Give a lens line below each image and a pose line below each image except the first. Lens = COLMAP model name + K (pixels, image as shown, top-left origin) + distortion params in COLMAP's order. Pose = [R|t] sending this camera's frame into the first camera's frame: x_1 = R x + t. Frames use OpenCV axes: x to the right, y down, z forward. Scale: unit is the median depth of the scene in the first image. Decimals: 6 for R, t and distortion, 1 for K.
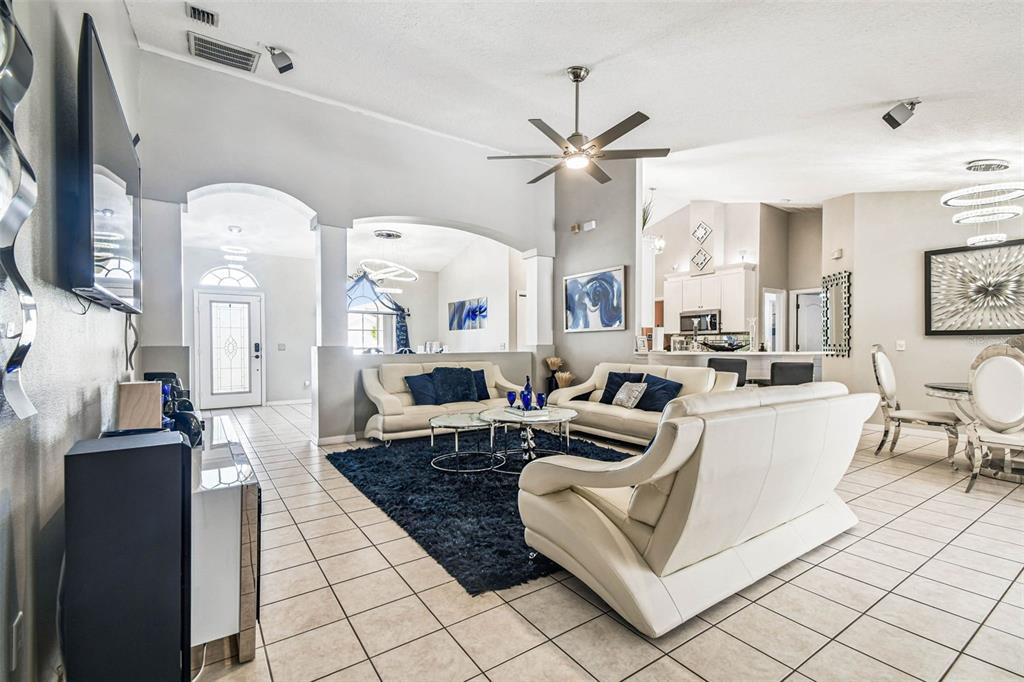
lens RADIAL K [[447.3, 0, 512.7], [0, 447.3, 351.7], [0, 0, 1]] dist [0.000887, -0.000058]
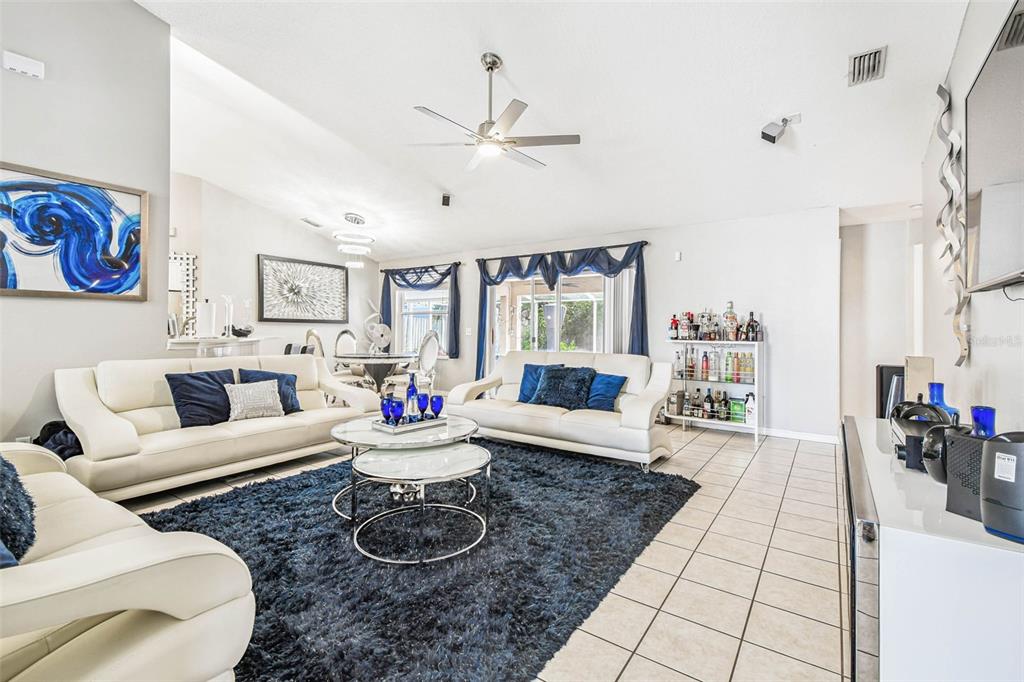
lens RADIAL K [[459.3, 0, 513.7], [0, 459.3, 321.5], [0, 0, 1]] dist [0.034013, -0.000740]
pose [[-0.345976, 0.017780, 0.938075, -0.523294], [-0.007940, 0.999729, -0.021877, -0.014627], [-0.938210, -0.015017, -0.345741, 0.804499]]
